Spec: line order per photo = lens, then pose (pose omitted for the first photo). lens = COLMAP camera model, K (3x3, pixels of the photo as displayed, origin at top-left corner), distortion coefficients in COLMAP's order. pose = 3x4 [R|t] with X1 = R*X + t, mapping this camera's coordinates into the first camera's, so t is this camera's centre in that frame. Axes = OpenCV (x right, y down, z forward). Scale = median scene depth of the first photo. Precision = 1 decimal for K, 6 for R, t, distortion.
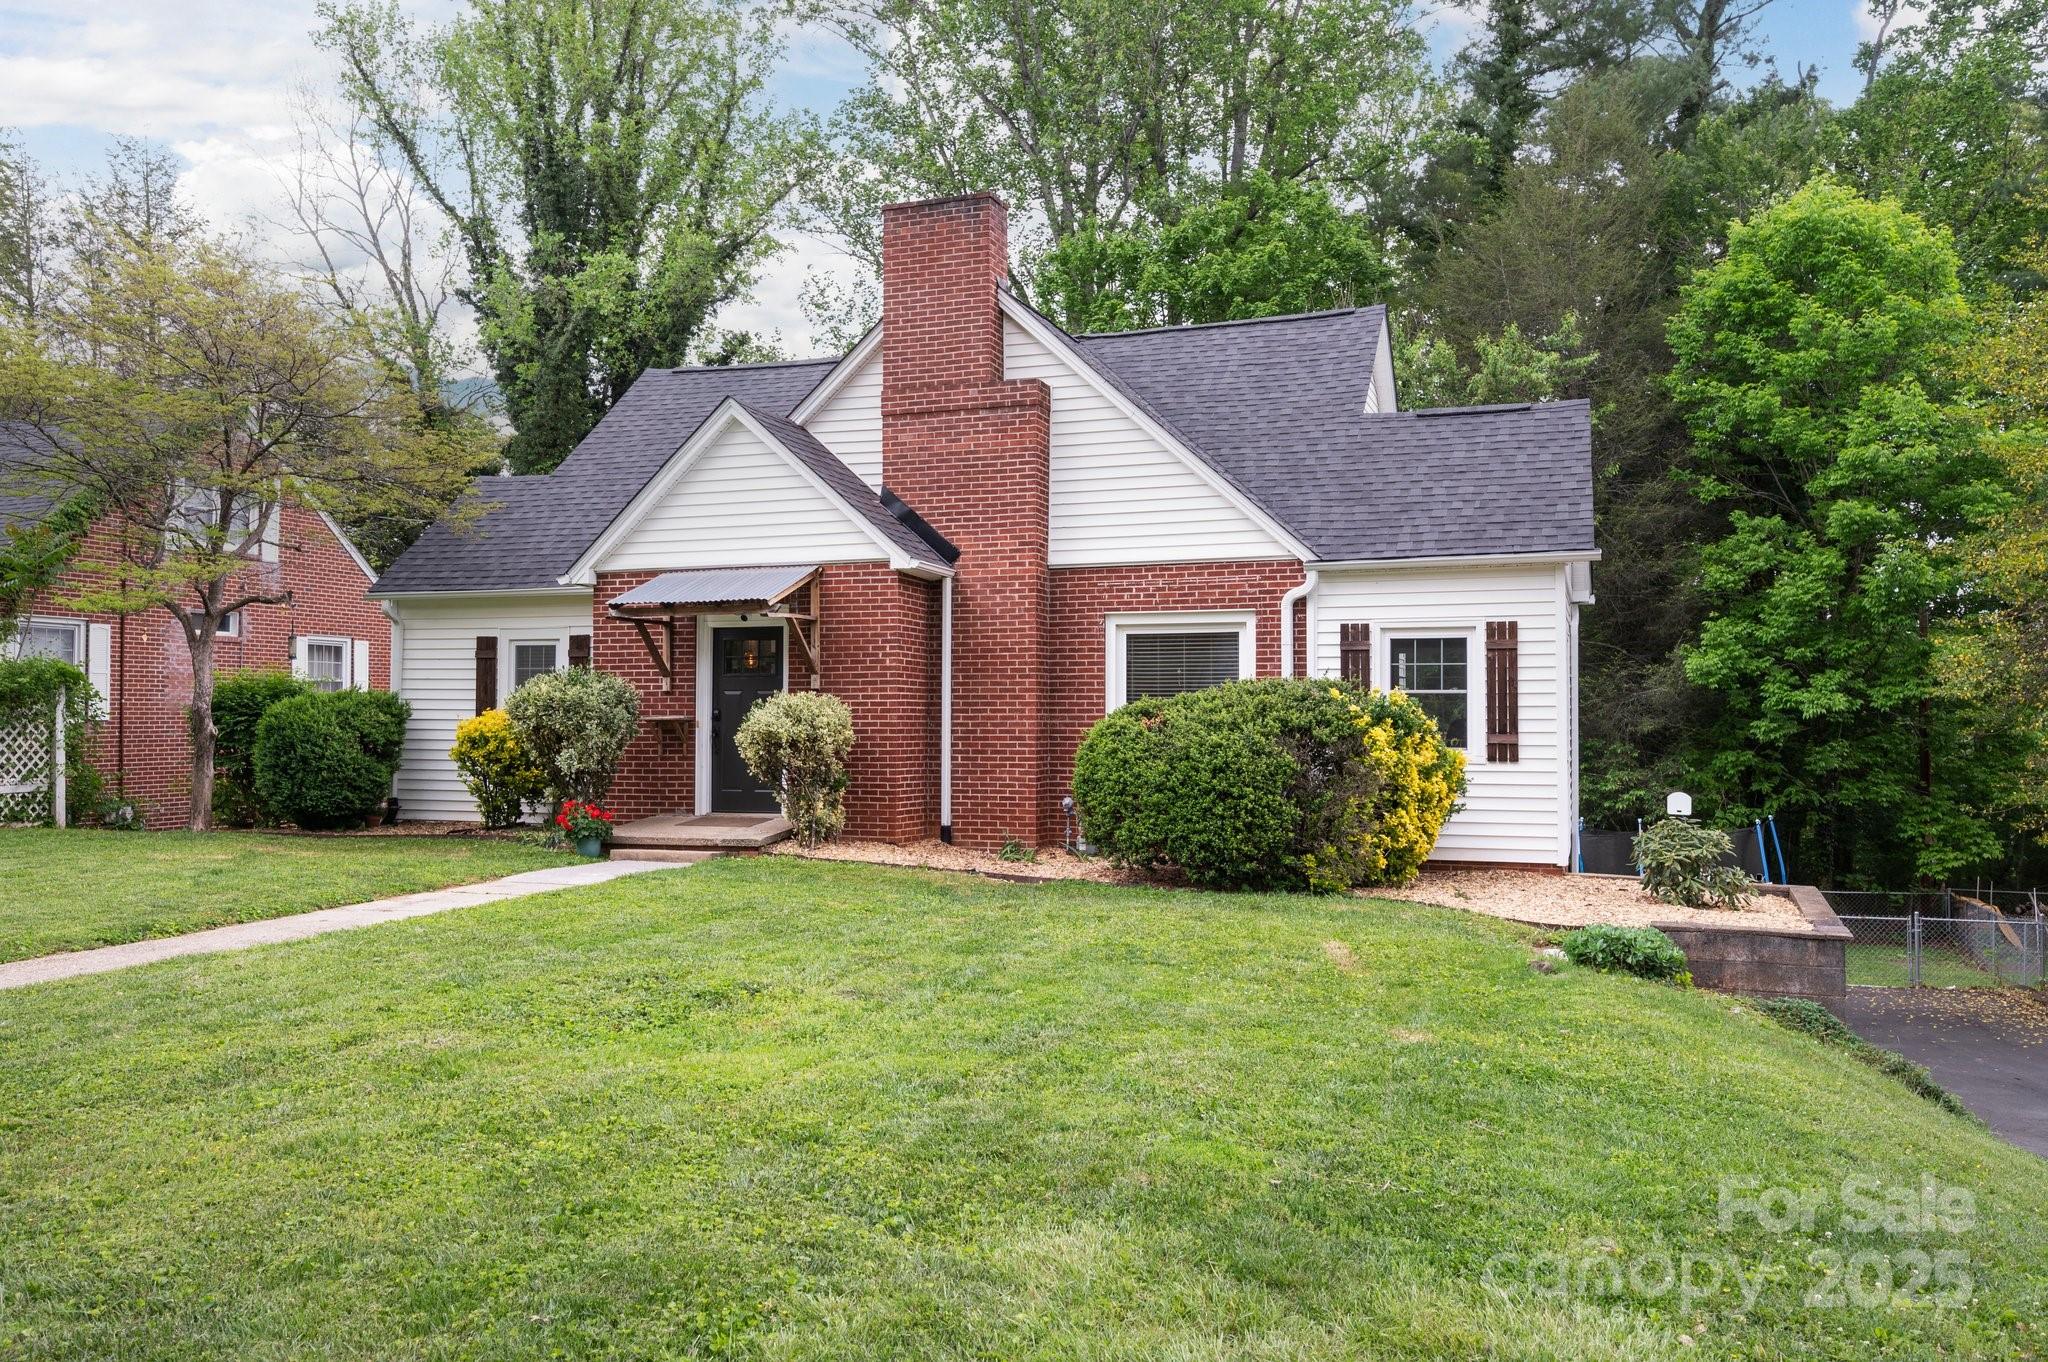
lens RADIAL K [[1590.2, 0, 1023.1], [0, 1590.2, 684.0], [0, 0, 1]] dist [-0.001931, -0.003952]
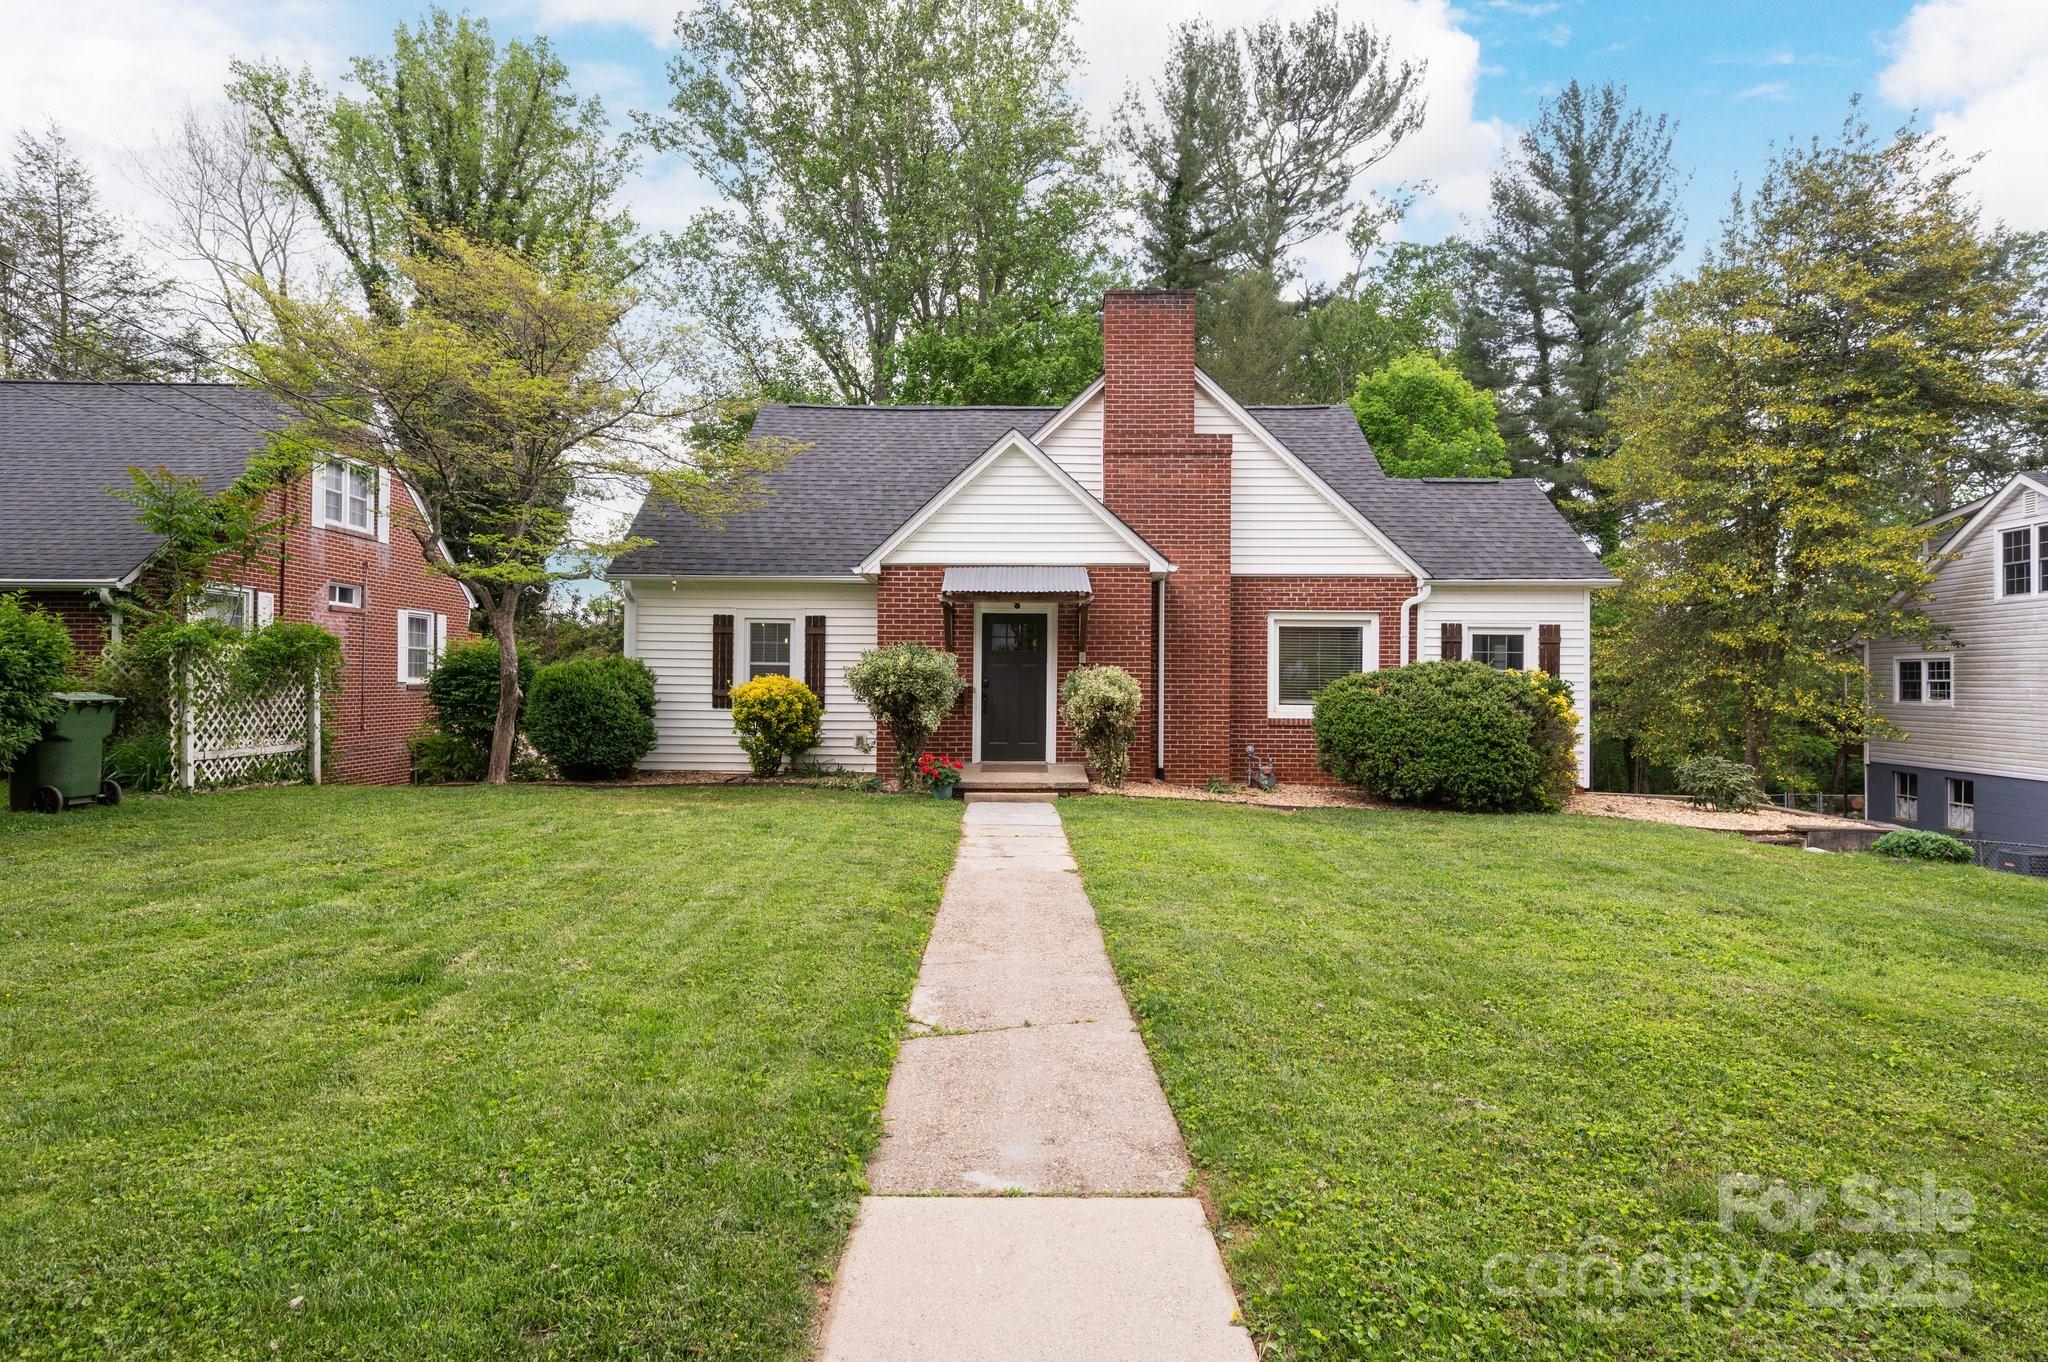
lens RADIAL K [[1076.8, 0, 1024.4], [0, 1076.8, 680.9], [0, 0, 1]] dist [-0.001977, -0.001893]
pose [[0.943720, 0.008548, 0.330634, -0.443588], [-0.014363, 0.999782, 0.015149, 0.004546], [-0.330432, -0.019046, 0.943637, 0.191554]]
